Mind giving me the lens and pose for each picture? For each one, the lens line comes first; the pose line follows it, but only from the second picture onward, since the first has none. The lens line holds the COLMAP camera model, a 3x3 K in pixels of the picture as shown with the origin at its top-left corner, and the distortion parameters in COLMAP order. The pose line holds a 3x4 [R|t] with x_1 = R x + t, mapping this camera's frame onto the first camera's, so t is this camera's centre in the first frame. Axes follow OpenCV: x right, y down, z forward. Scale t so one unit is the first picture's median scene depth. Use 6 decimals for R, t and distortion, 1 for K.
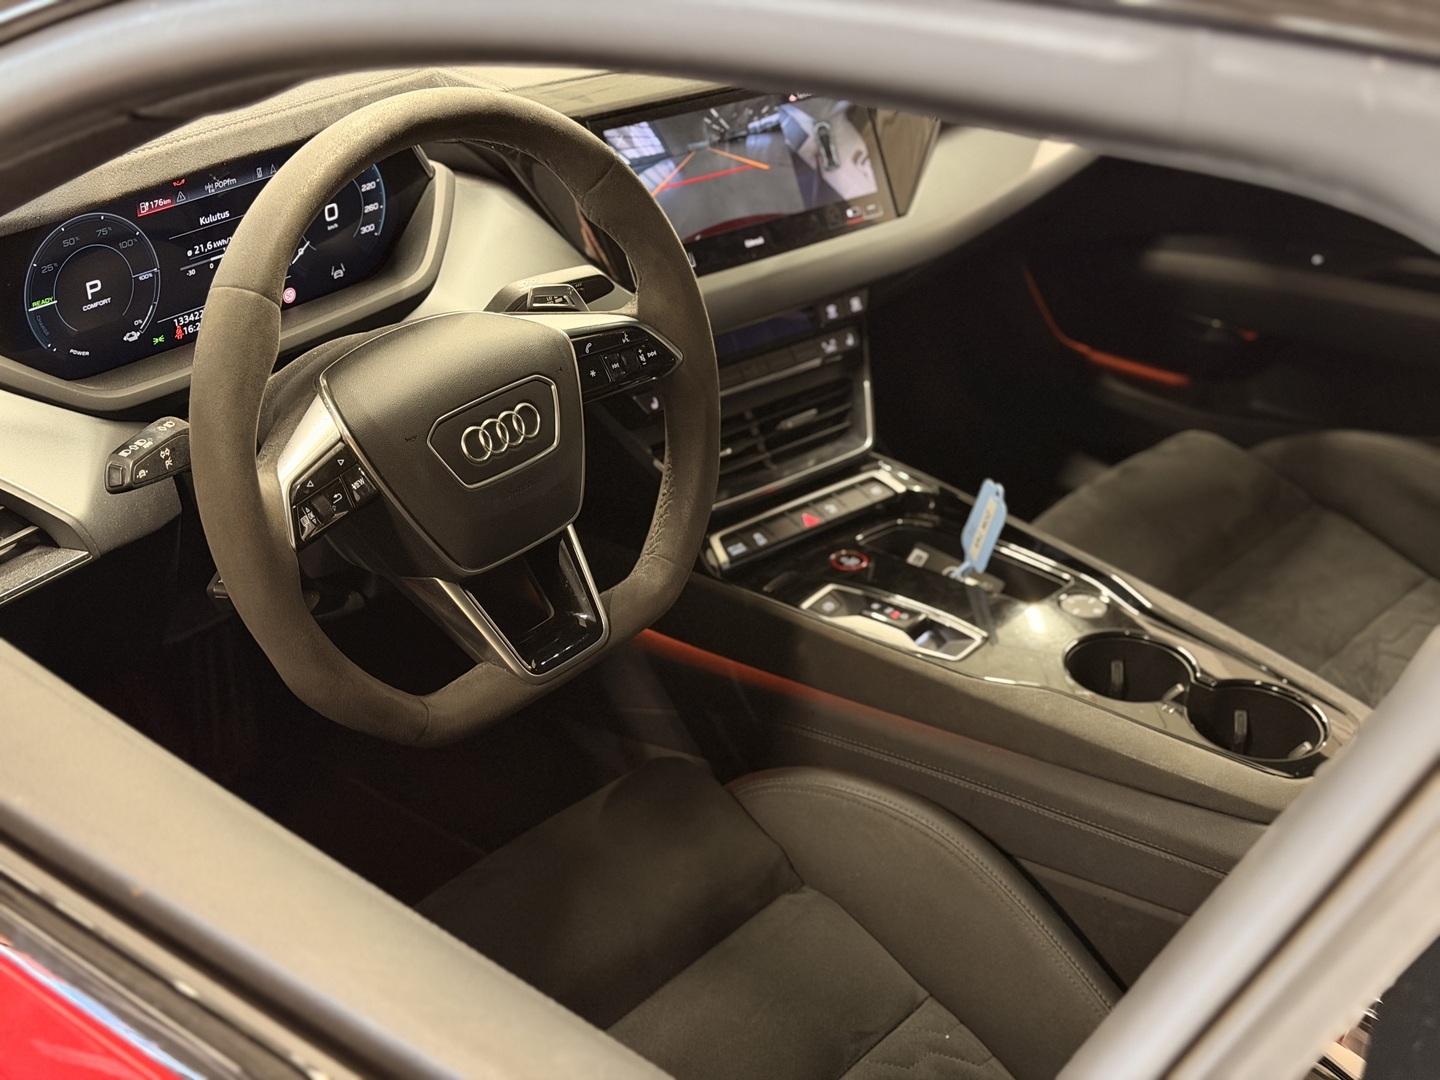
lens RADIAL K [[2123.0, 0, 720.0], [0, 2123.0, 540.0], [0, 0, 1]] dist [0.132669, 0.010532]
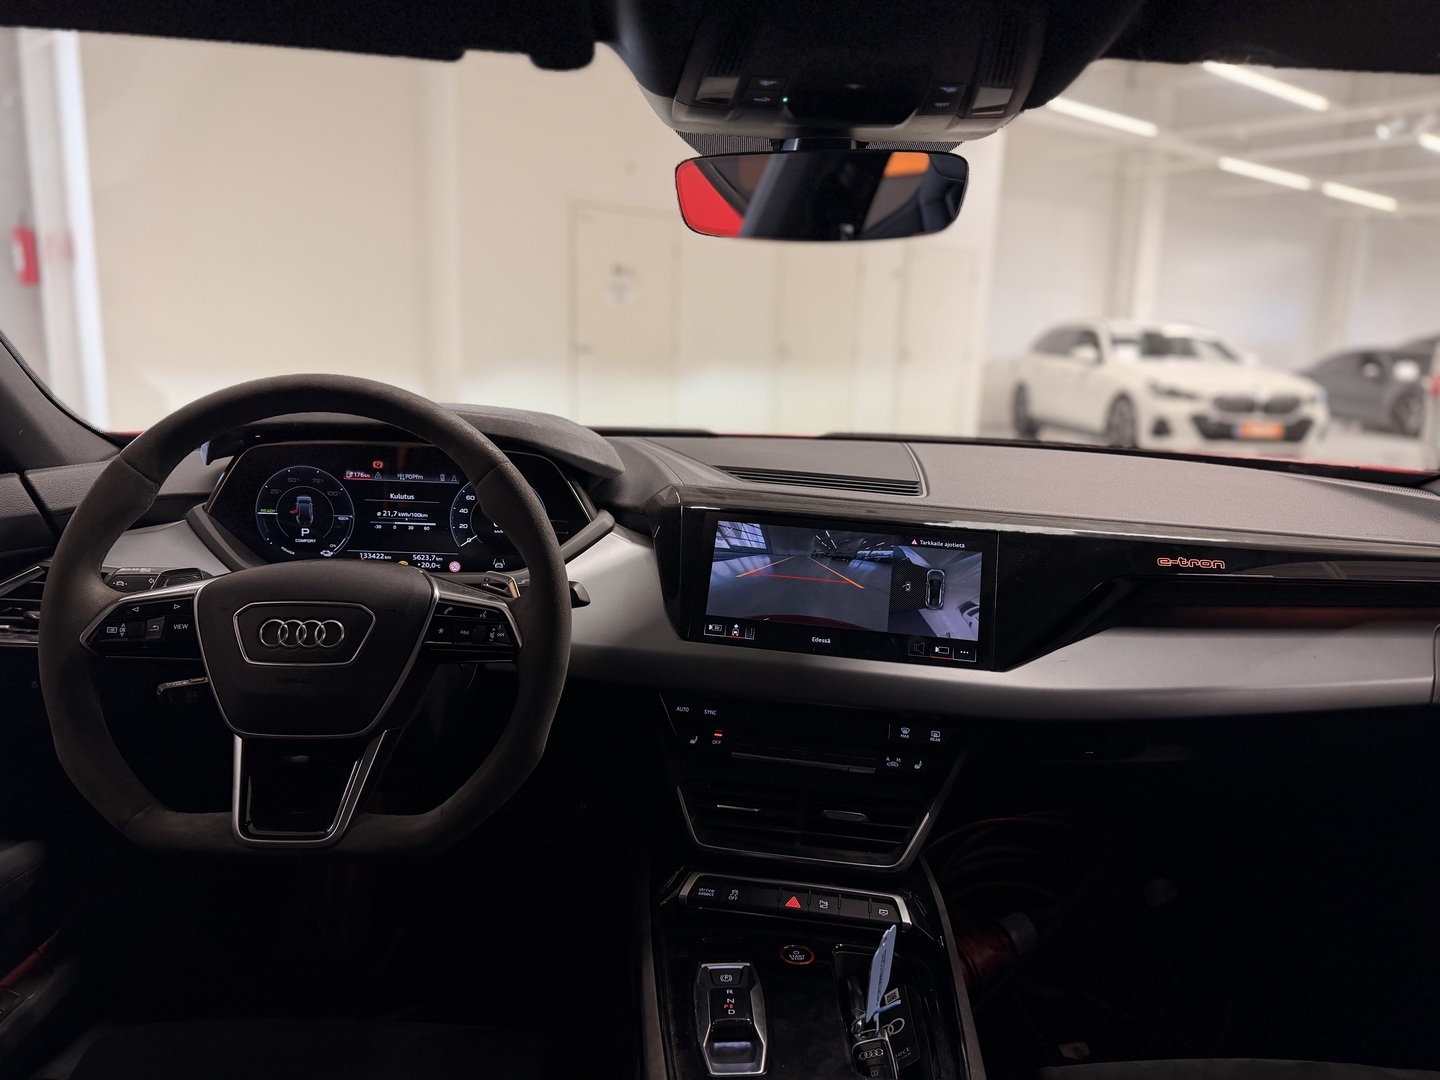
lens RADIAL K [[964.3, 0, 720.0], [0, 964.3, 540.0], [0, 0, 1]] dist [0.150781, -0.305145]
pose [[0.656533, 0.134446, -0.742219, 0.377360], [-0.391222, 0.901985, -0.182670, -0.073077], [0.644911, 0.410301, 0.644781, 0.618178]]
